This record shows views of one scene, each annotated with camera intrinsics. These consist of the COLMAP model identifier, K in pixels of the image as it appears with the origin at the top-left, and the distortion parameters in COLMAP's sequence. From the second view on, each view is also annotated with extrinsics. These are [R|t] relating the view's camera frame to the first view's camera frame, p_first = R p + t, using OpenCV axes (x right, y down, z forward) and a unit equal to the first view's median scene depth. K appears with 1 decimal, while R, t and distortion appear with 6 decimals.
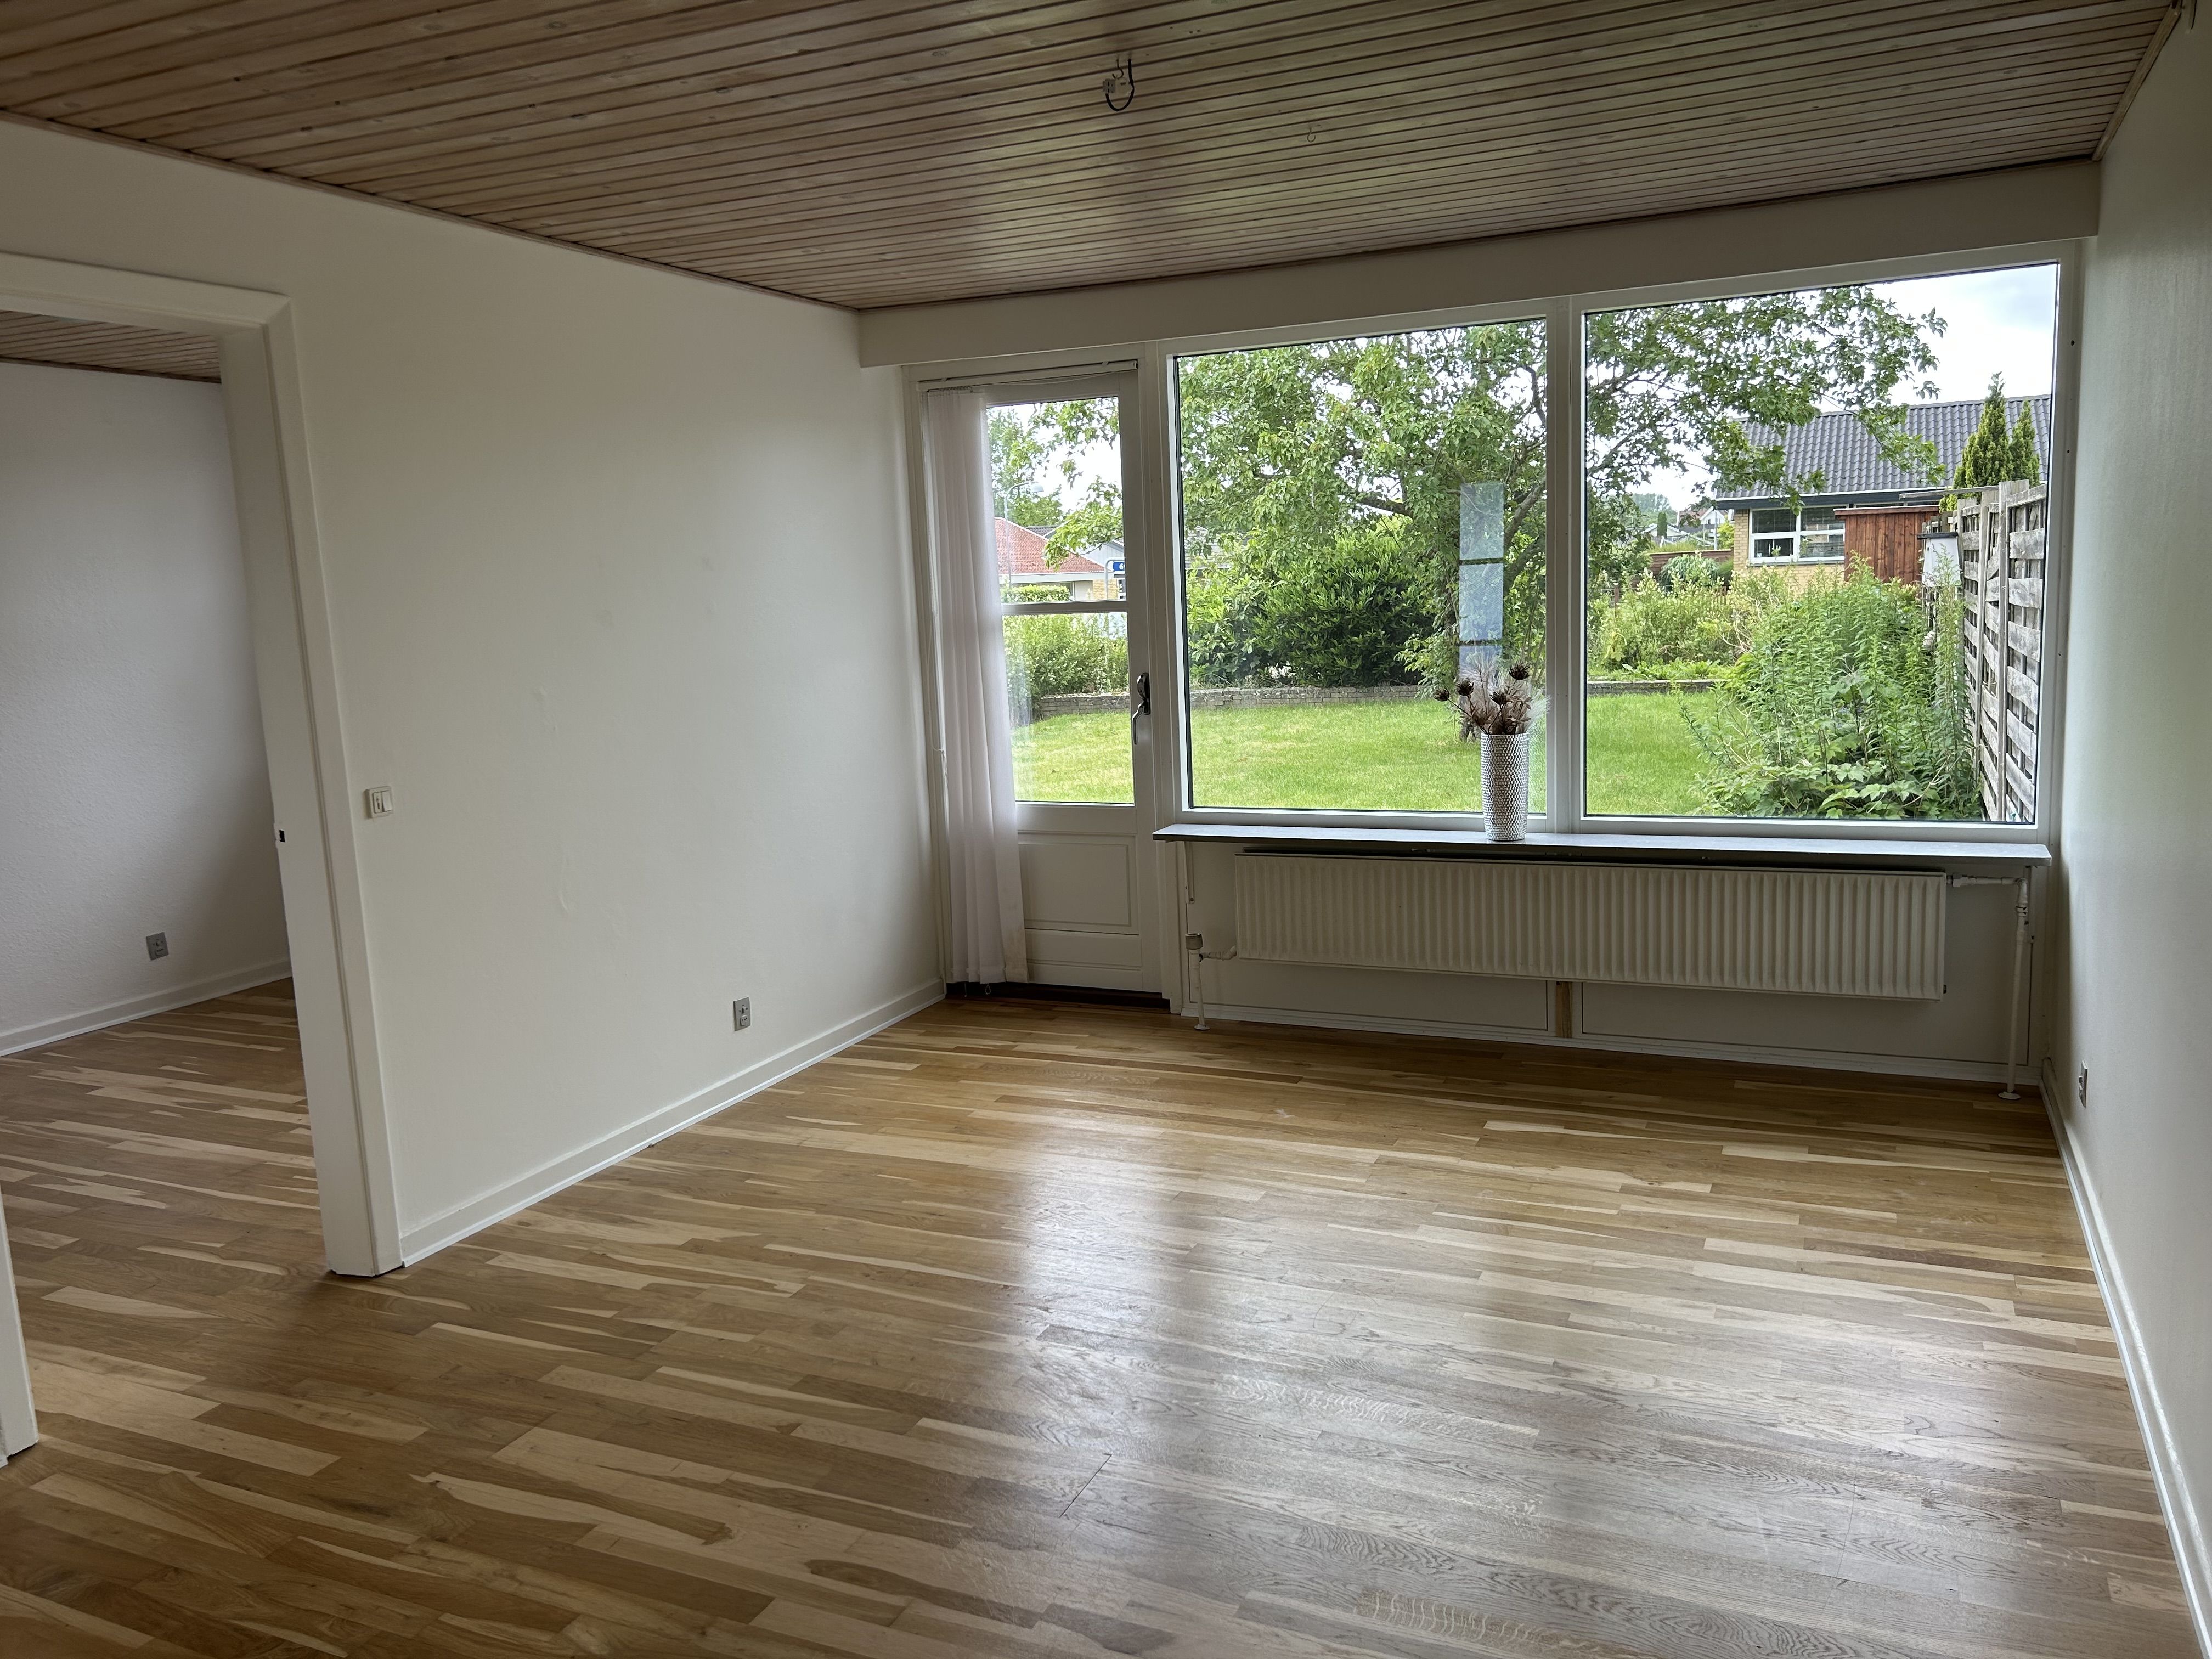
lens RADIAL K [[1686.5, 0, 1102.9], [0, 1686.5, 820.9], [0, 0, 1]] dist [0.039823, -0.024300]
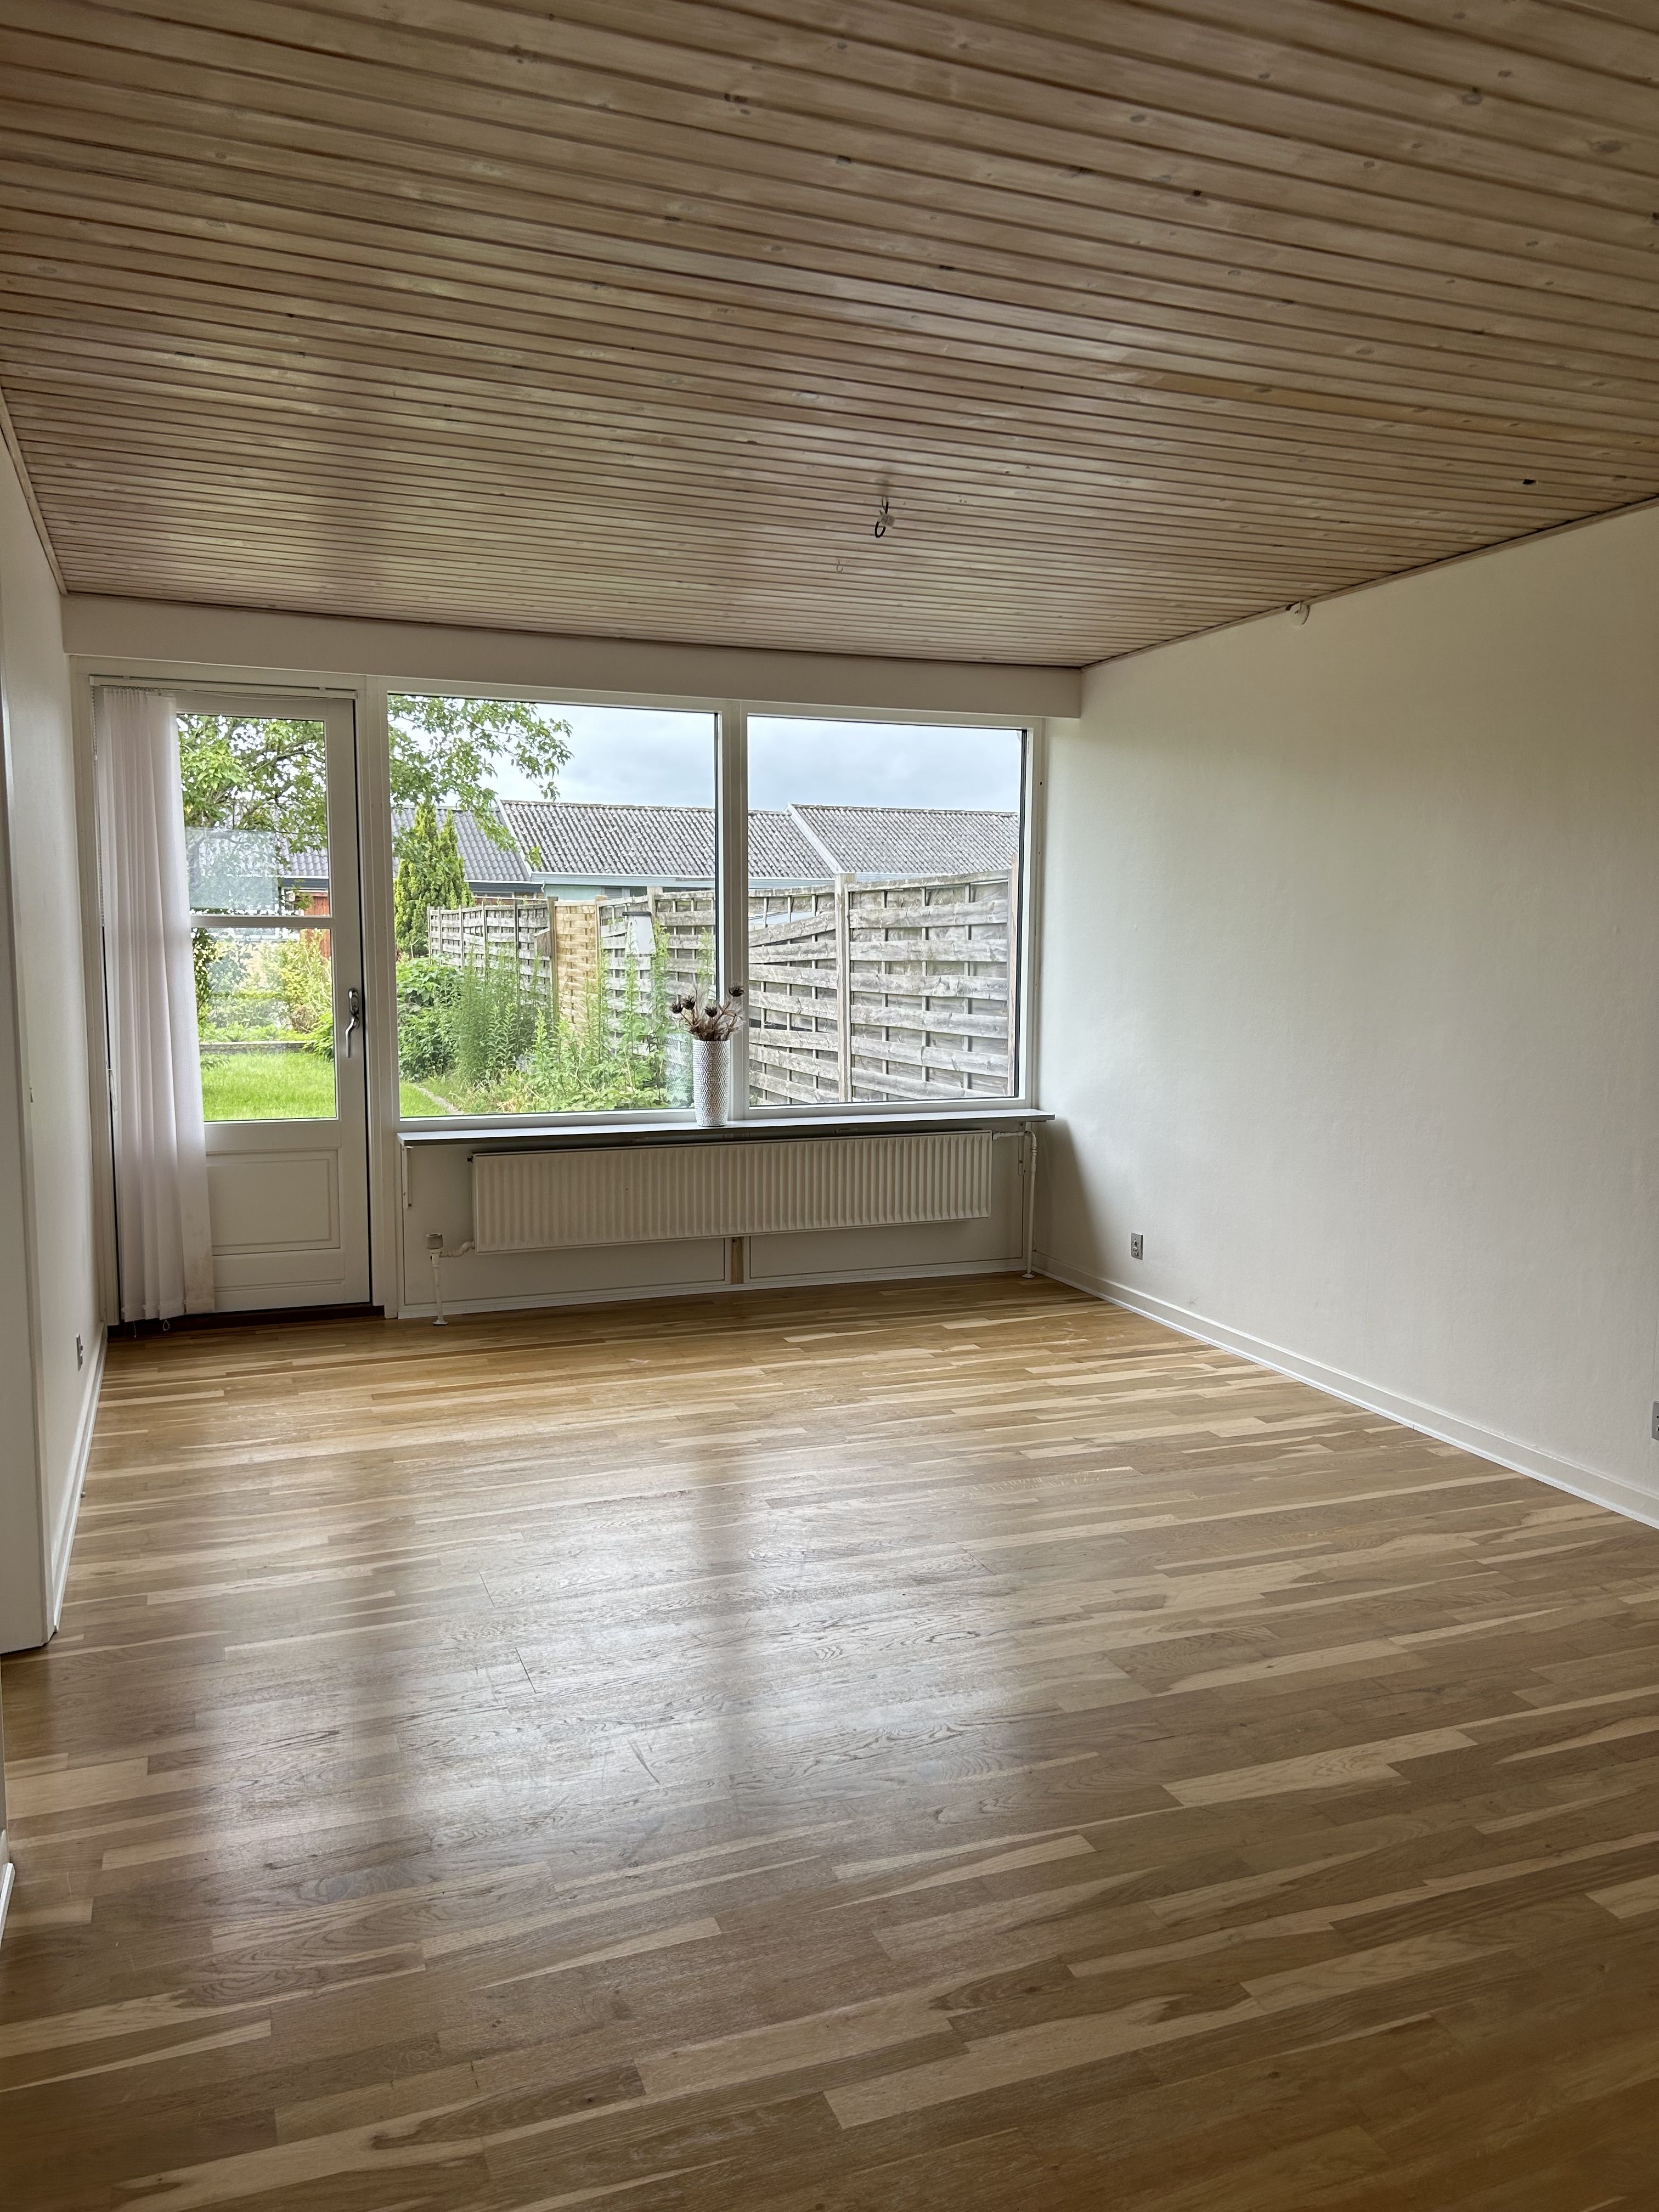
lens RADIAL K [[1686.5, 0, 826.4], [0, 1686.5, 1107.6], [0, 0, 1]] dist [0.039823, -0.024300]
pose [[0.696048, -0.031536, 0.717302, -0.628391], [0.074249, 0.996840, -0.028222, 0.041509], [-0.714146, 0.072903, 0.696190, 0.081470]]
